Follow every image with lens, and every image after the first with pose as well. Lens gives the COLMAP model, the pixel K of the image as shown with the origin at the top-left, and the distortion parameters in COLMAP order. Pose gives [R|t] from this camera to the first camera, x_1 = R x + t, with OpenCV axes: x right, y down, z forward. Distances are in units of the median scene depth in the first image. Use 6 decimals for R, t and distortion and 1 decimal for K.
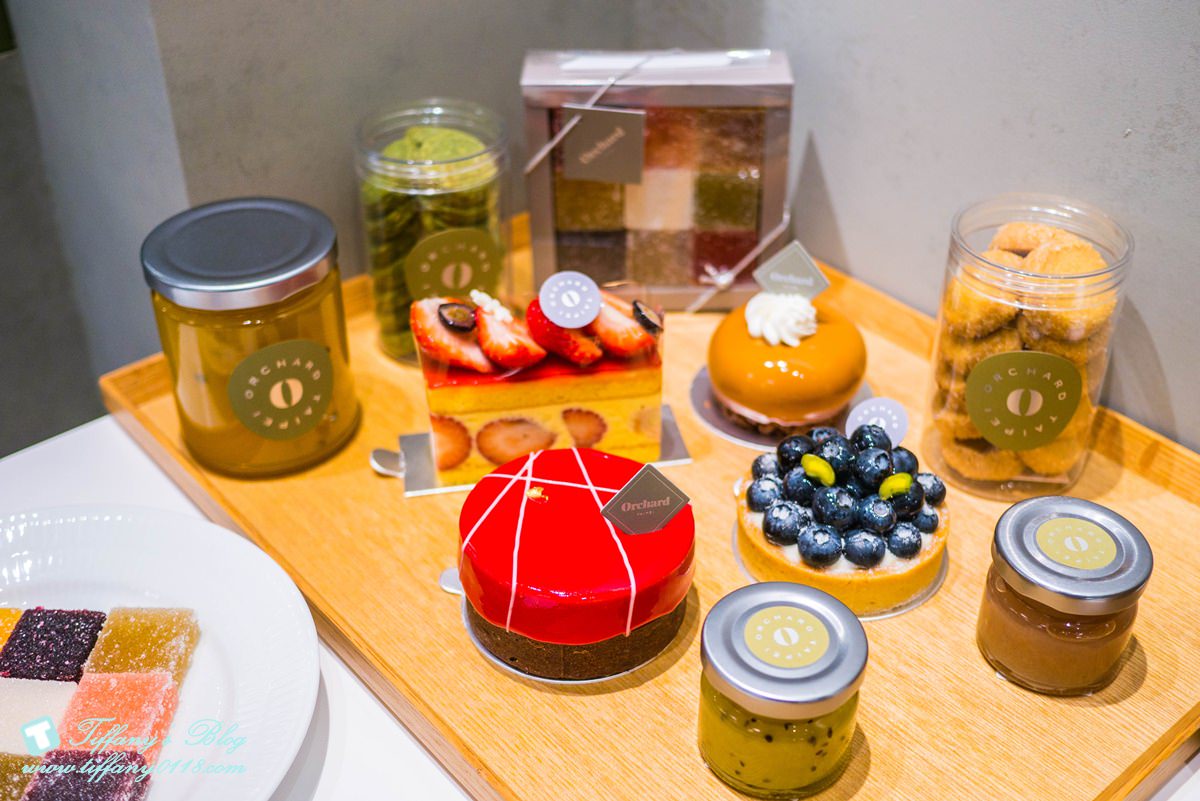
lens RADIAL K [[1384.7, 0, 600.6], [0, 1384.7, 399.6], [0, 0, 1]] dist [0.000510, 0.000000]
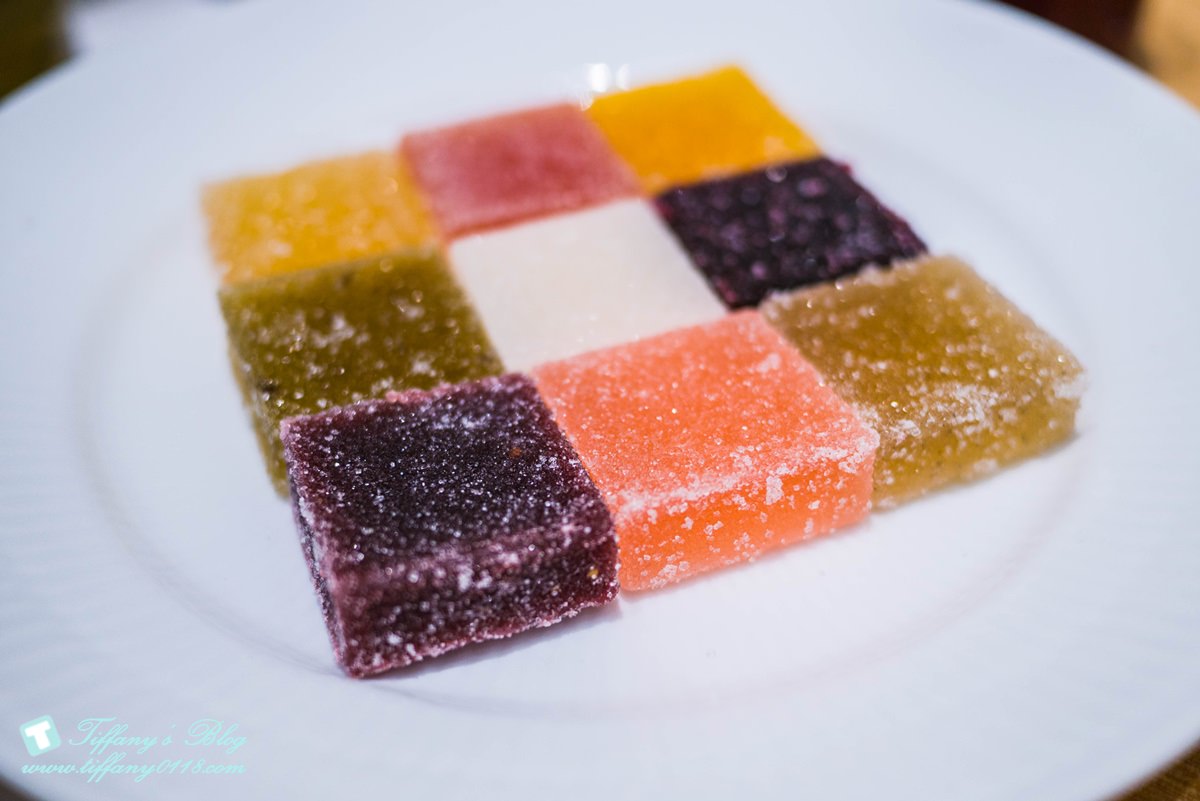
lens RADIAL K [[1384.7, 0, 599.4], [0, 1384.7, 399.5], [0, 0, 1]] dist [0.000510, 0.000000]
pose [[0.426100, 0.583825, -0.691077, -0.134339], [-0.513297, 0.785051, 0.346729, 0.135506], [0.744959, 0.206987, 0.634186, 0.942049]]
